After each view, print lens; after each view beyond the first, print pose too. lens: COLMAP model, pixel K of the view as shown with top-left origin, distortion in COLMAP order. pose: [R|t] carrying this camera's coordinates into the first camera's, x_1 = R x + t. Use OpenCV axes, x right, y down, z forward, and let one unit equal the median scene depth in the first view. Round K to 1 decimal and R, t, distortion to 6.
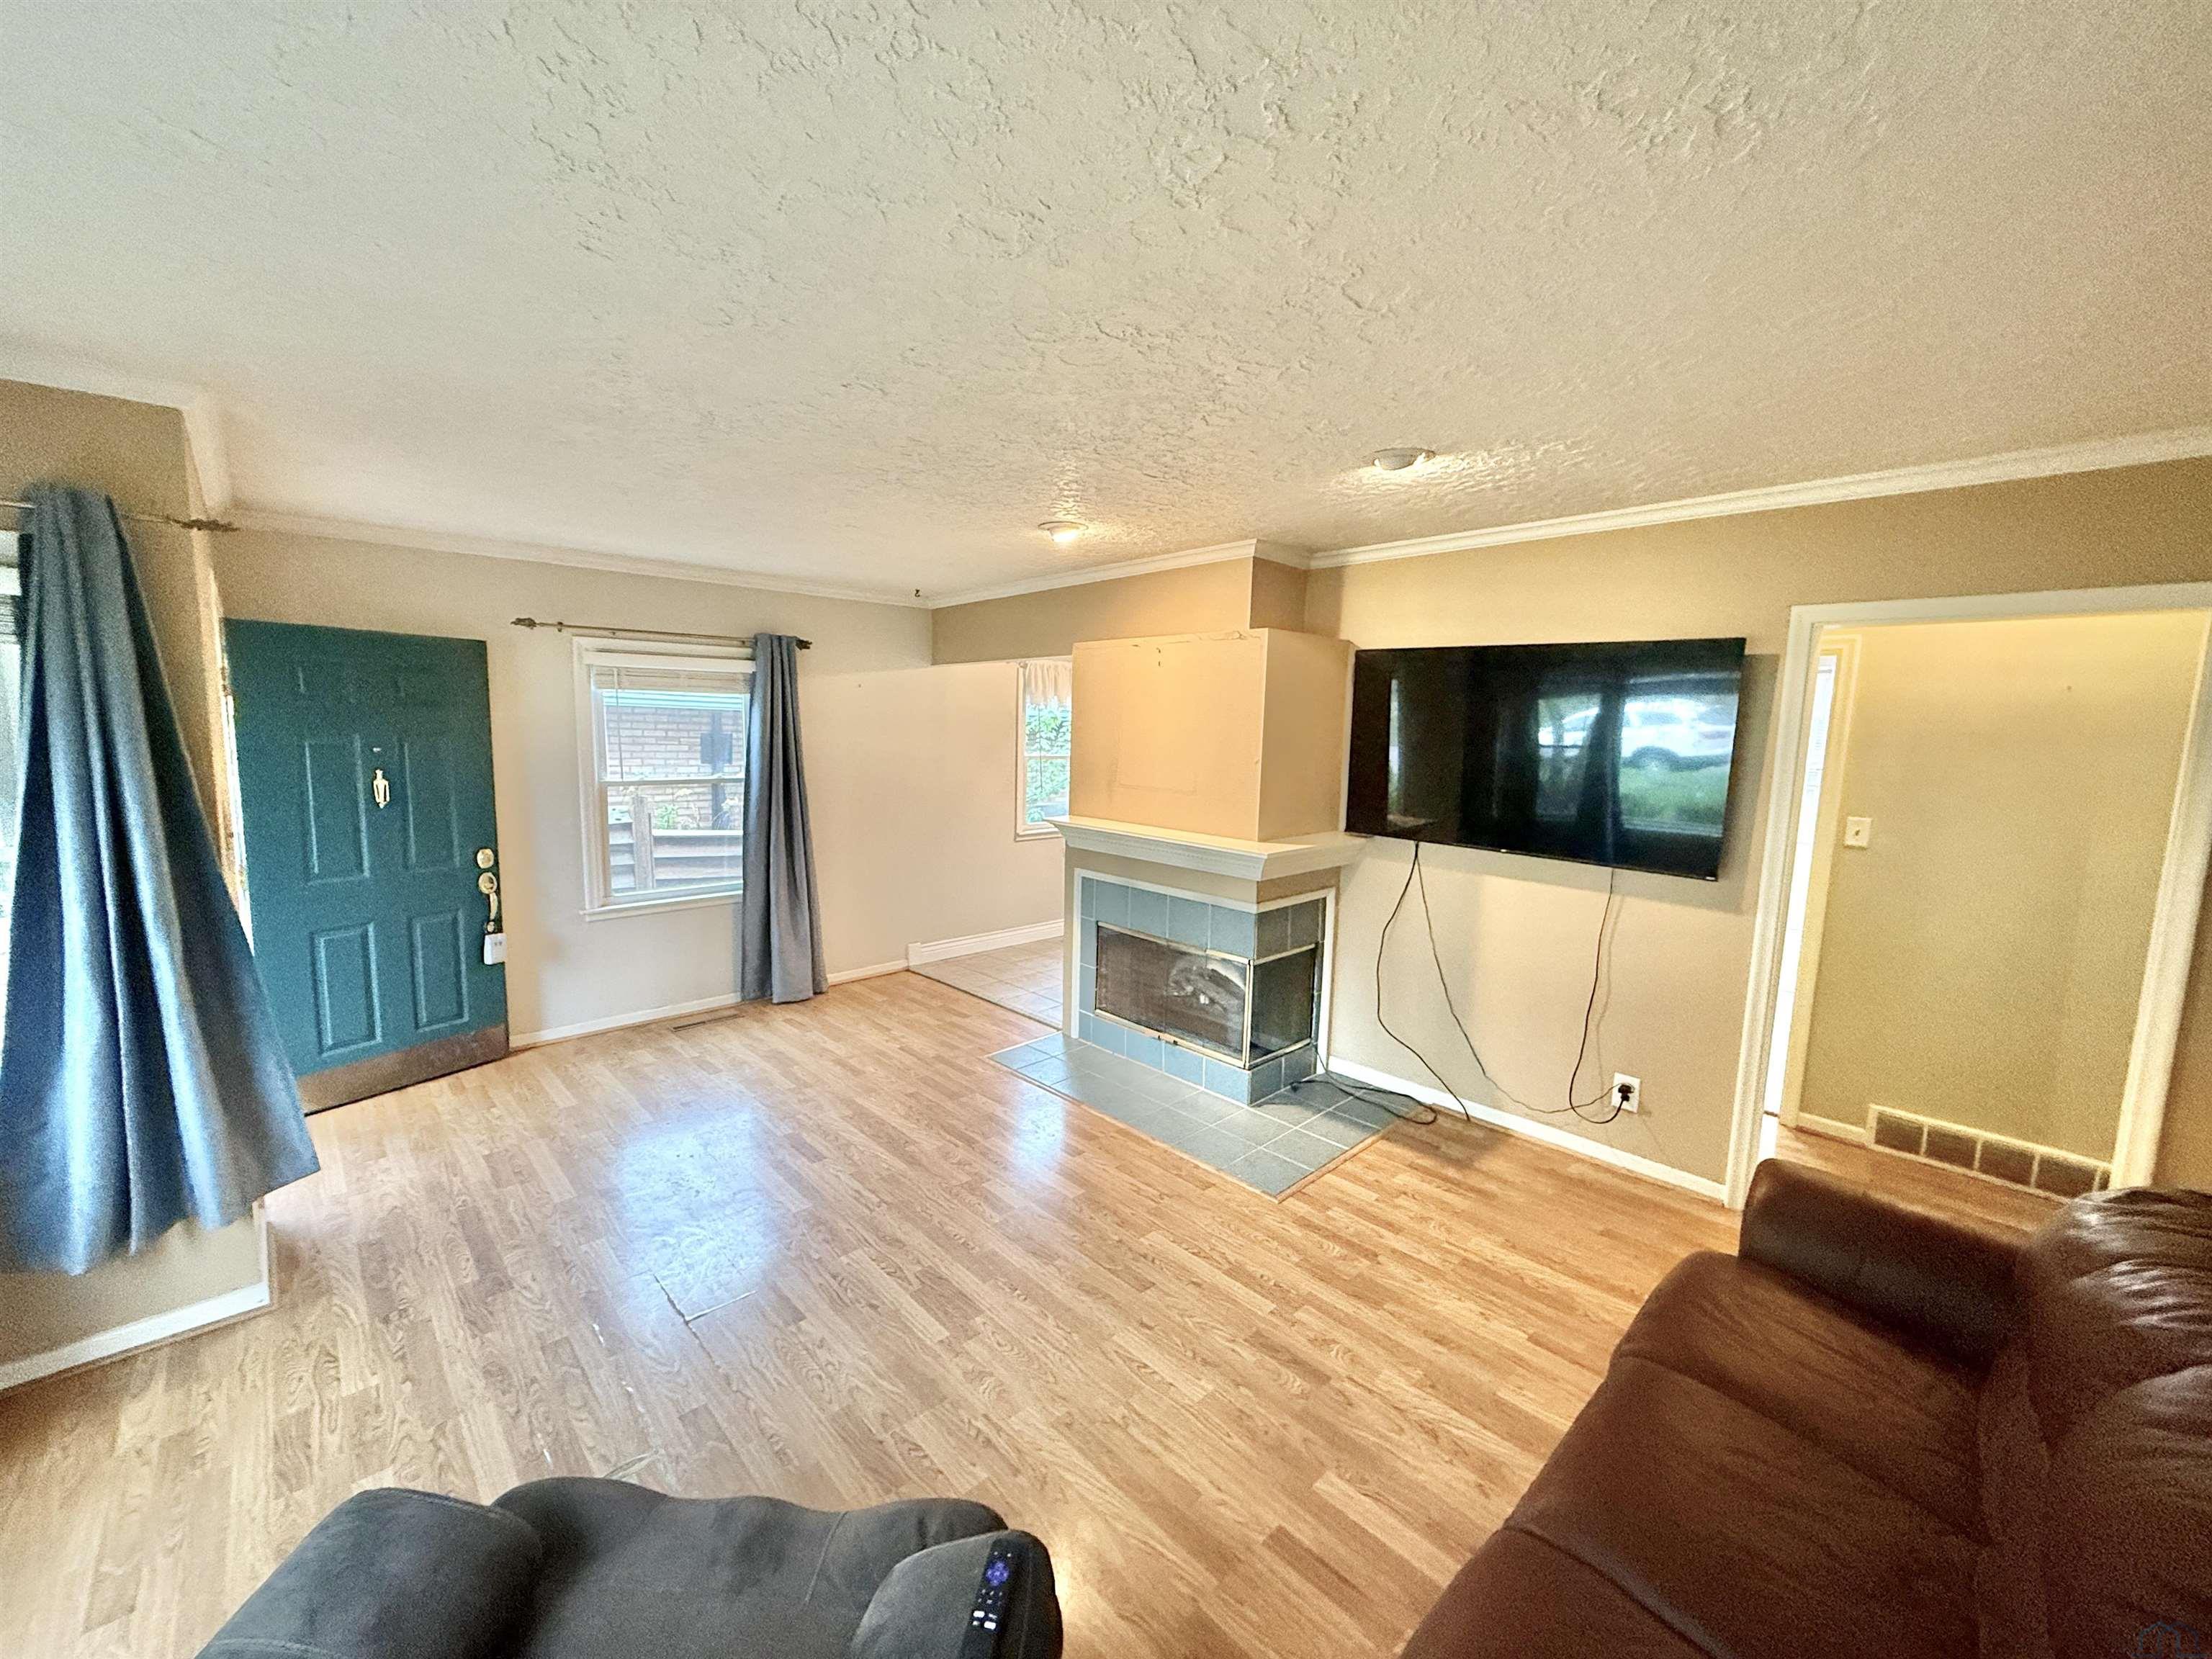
lens RADIAL K [[879.7, 0, 1094.9], [0, 879.7, 829.3], [0, 0, 1]] dist [0.001599, 0.000099]
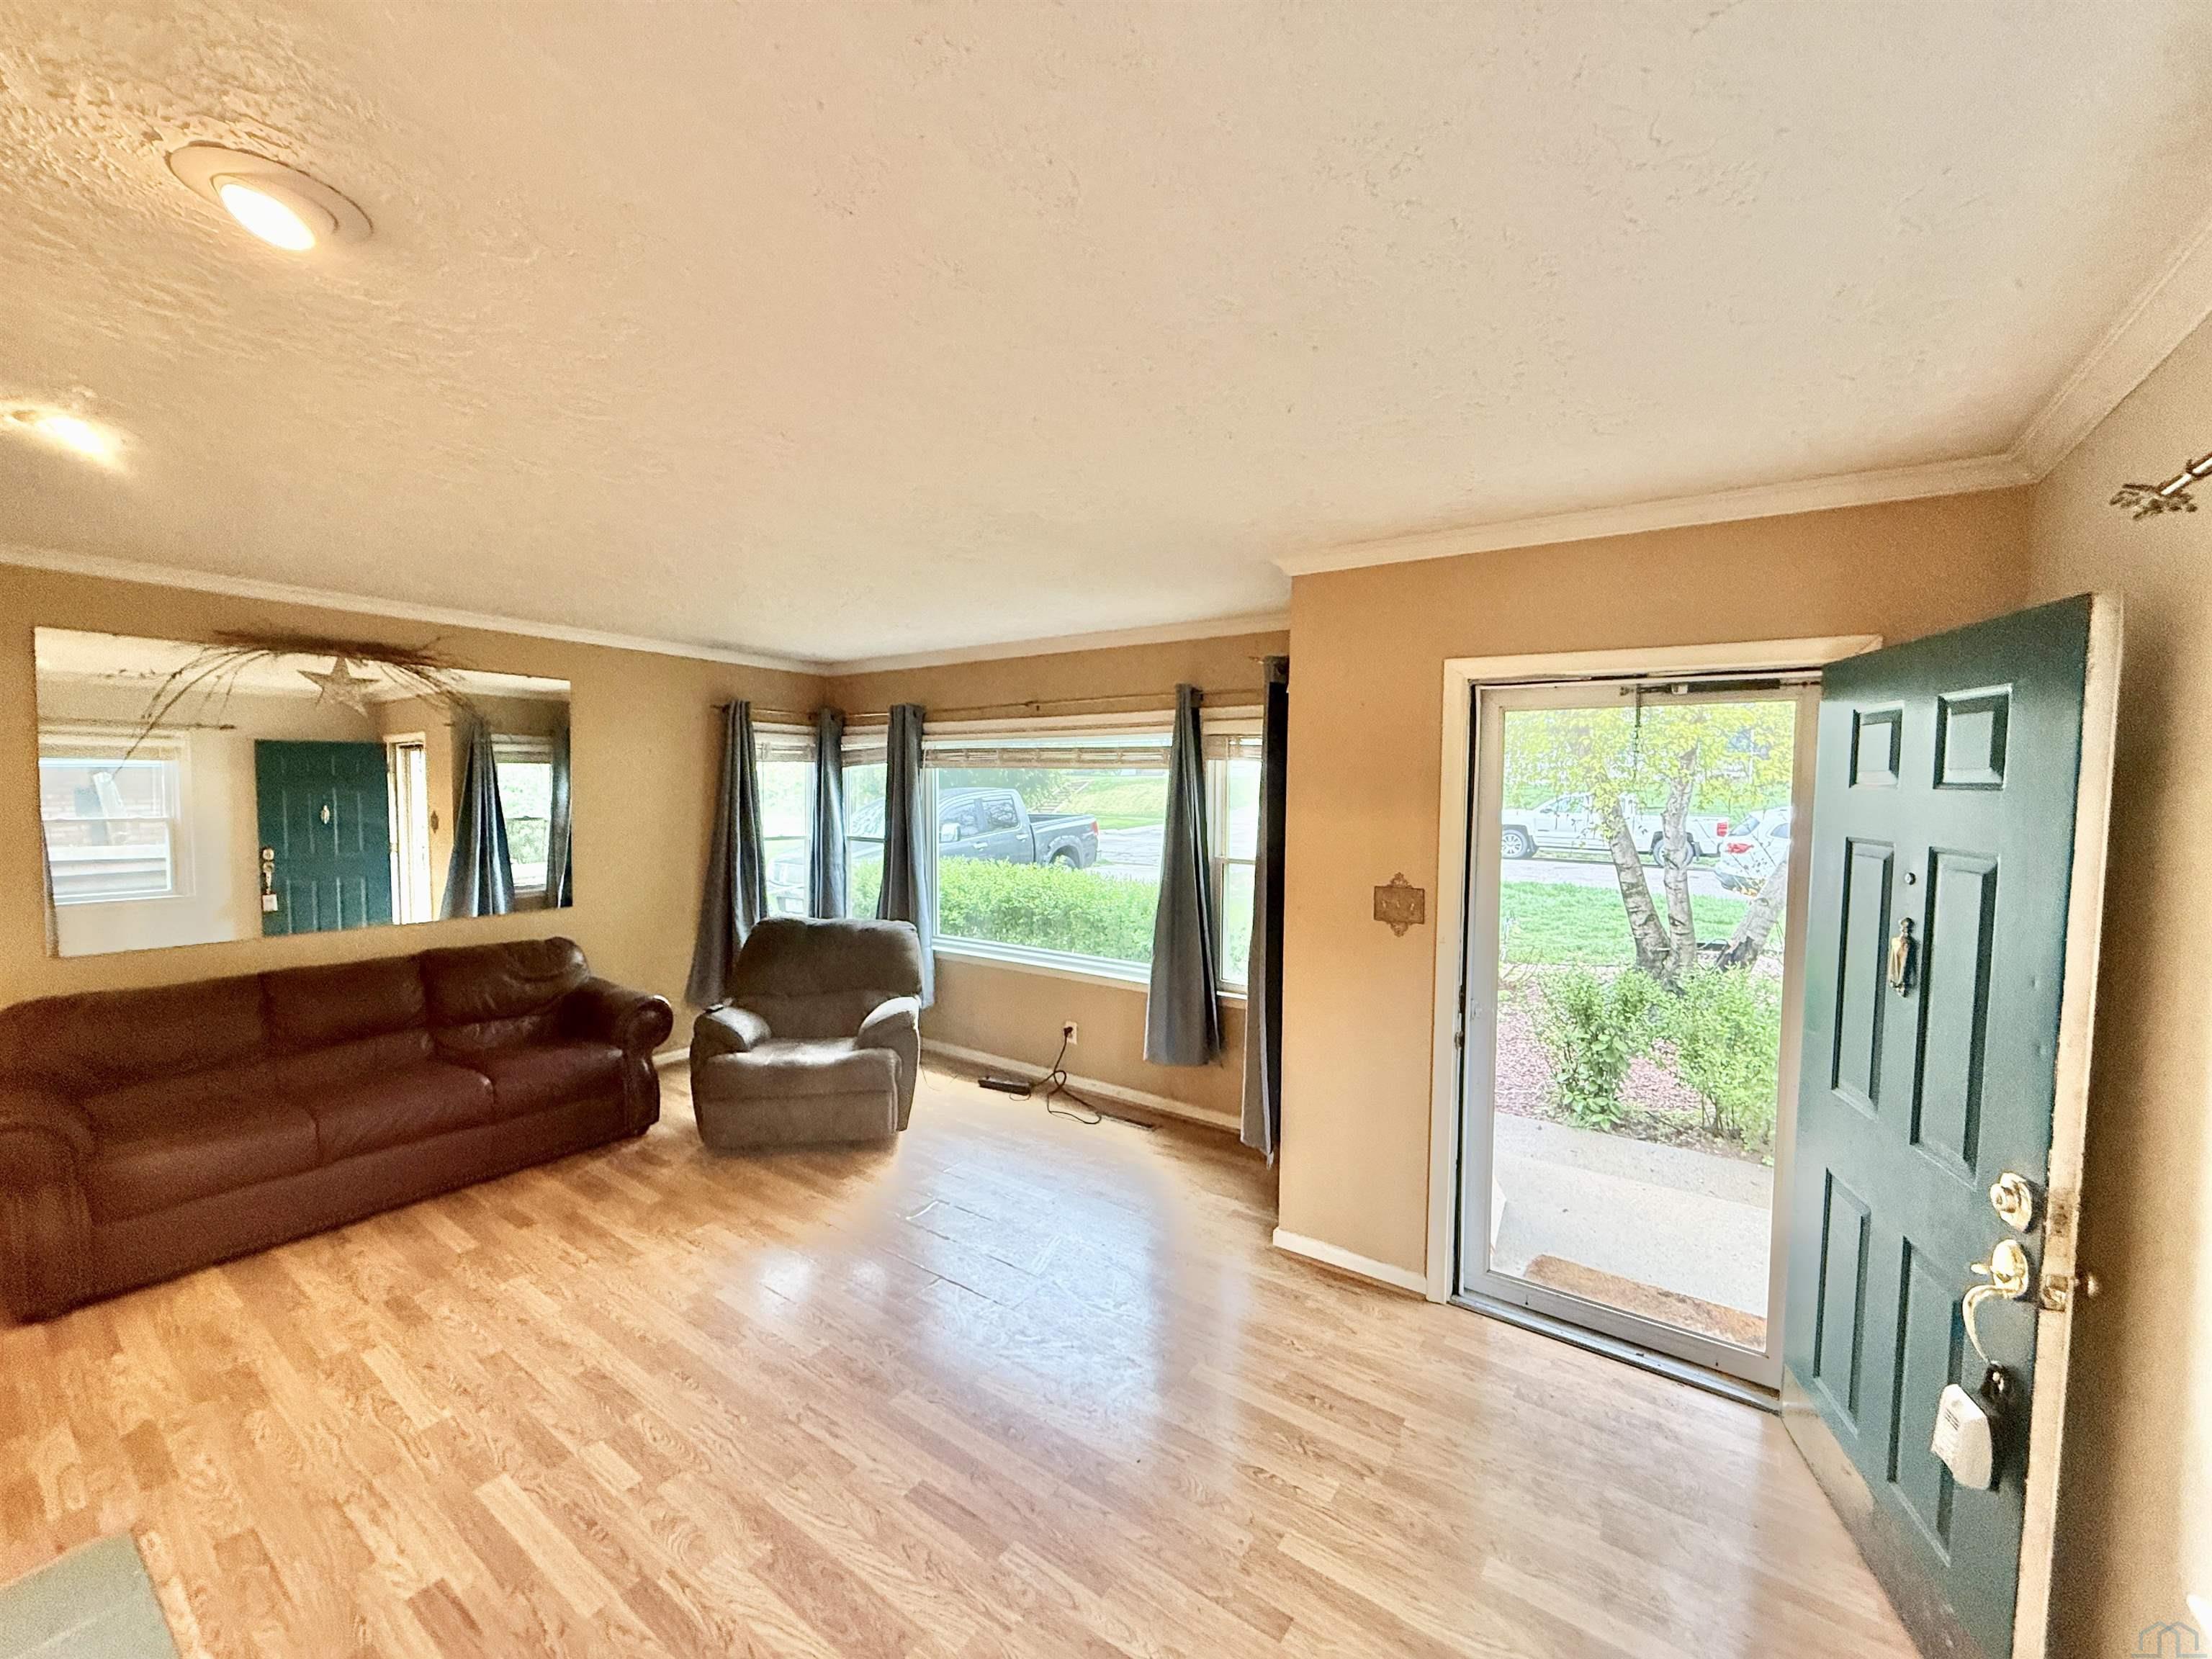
lens RADIAL K [[879.7, 0, 1107.5], [0, 879.7, 825.9], [0, 0, 1]] dist [0.001599, 0.000099]
pose [[-0.977566, -0.020324, -0.209644, -0.400767], [-0.055182, 0.985280, 0.161796, -0.258038], [0.203270, 0.169735, -0.964298, 2.033871]]
